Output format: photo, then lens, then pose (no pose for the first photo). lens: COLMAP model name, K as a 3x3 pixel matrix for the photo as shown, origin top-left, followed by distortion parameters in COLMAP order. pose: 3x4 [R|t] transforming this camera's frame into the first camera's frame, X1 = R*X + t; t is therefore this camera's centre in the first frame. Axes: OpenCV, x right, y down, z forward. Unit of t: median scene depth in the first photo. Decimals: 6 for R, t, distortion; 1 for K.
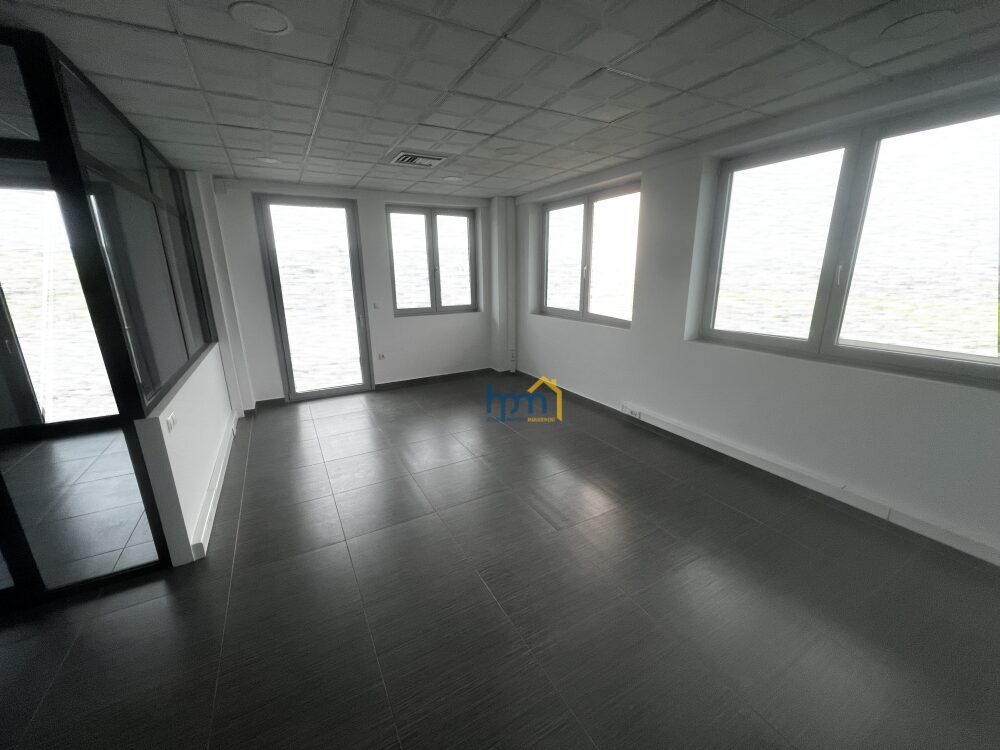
lens RADIAL K [[400.5, 0, 501.5], [0, 400.5, 376.1], [0, 0, 1]] dist [0.002738, -0.000606]
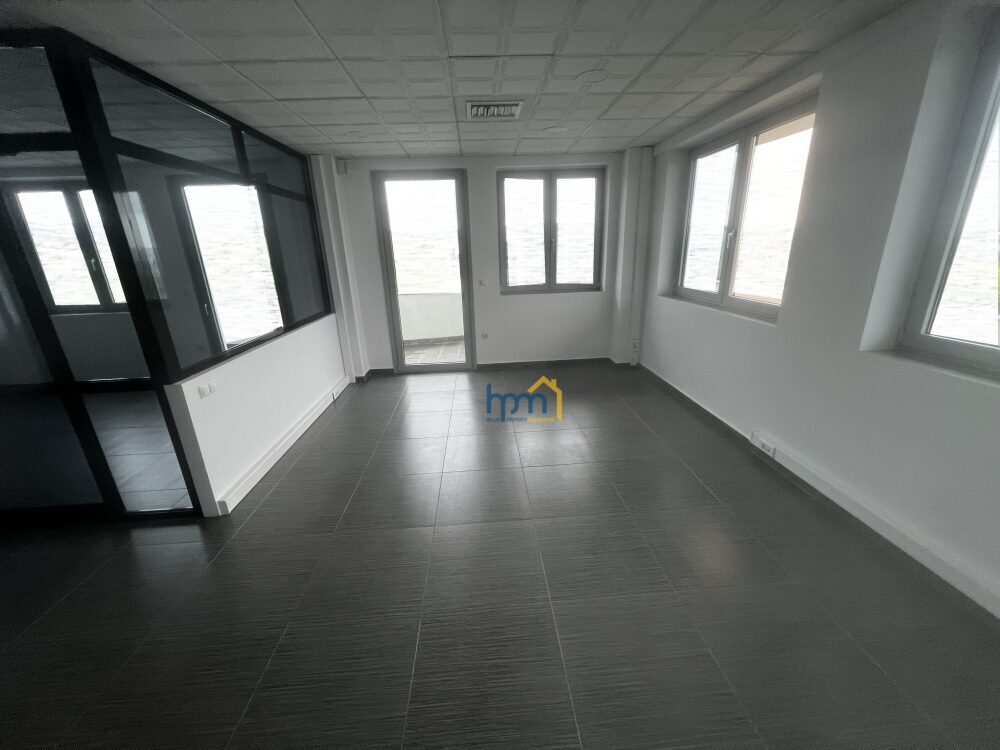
lens RADIAL K [[400.5, 0, 499.3], [0, 400.5, 378.3], [0, 0, 1]] dist [0.002738, -0.000606]
pose [[0.900610, 0.117219, -0.418523, 0.150817], [-0.089890, 0.992360, 0.084508, -0.033567], [0.425231, -0.038487, 0.904266, 0.147186]]
